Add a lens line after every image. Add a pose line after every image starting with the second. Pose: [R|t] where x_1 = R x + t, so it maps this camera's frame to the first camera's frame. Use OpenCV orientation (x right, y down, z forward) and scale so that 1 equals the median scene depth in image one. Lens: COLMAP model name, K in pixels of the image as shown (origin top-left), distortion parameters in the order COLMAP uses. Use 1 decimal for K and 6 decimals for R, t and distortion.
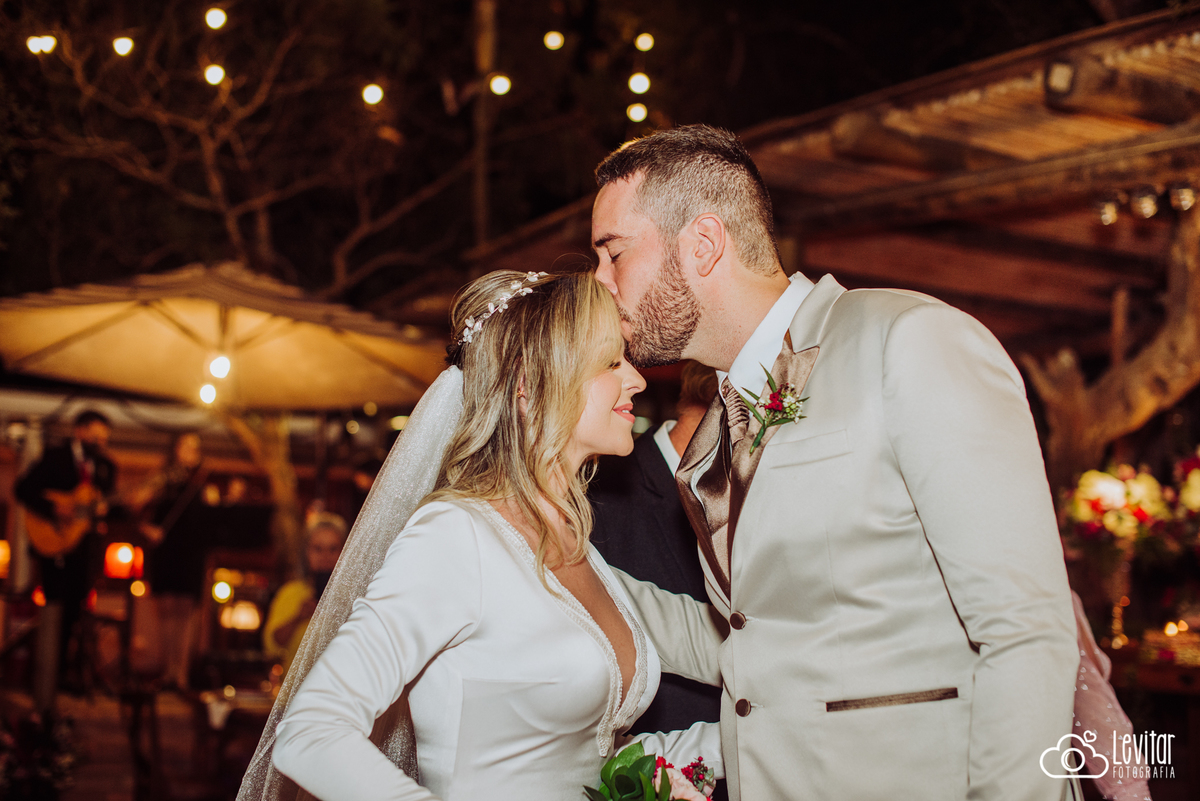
lens RADIAL K [[1725.8, 0, 604.5], [0, 1725.8, 381.8], [0, 0, 1]] dist [-0.127927, 0.000000]
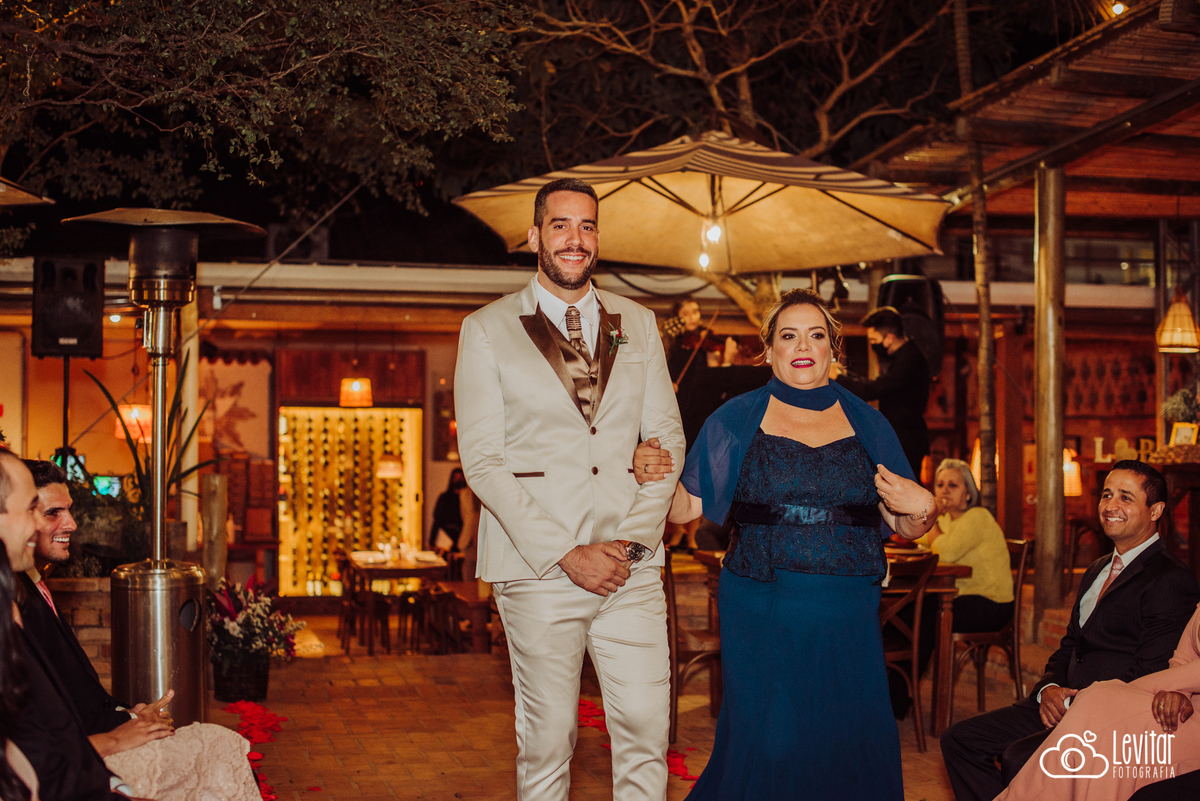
lens RADIAL K [[1791.5, 0, 621.2], [0, 1791.5, 392.5], [0, 0, 1]] dist [-0.137271, 0.000000]
pose [[0.962431, -0.041117, -0.268394, 0.005601], [0.064952, 0.994633, 0.080536, -0.004997], [0.263642, -0.094943, 0.959937, -0.053259]]
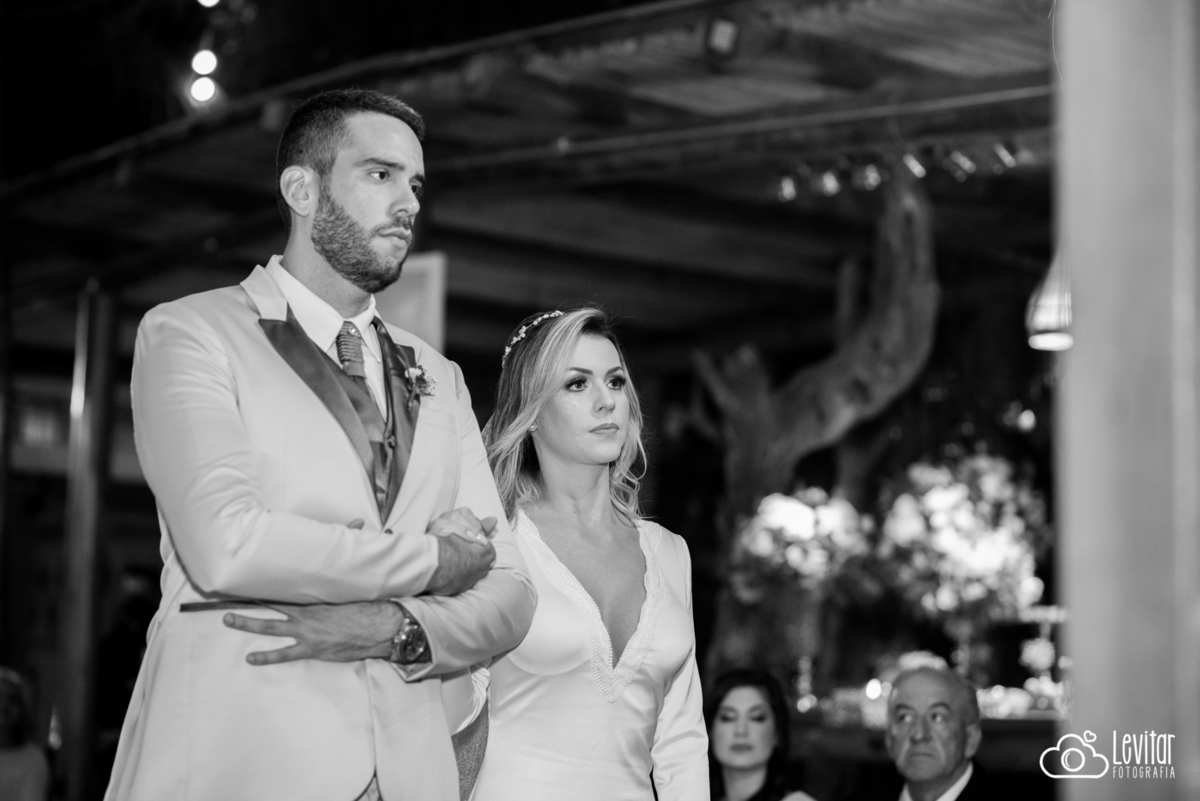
lens RADIAL K [[2856.6, 0, 544.5], [0, 2856.6, 377.8], [0, 0, 1]] dist [0.075565, 0.000000]
pose [[0.988926, 0.015240, 0.147624, -0.024568], [-0.016317, 0.999848, 0.006085, -0.009337], [-0.147509, -0.008426, 0.989025, -0.310138]]
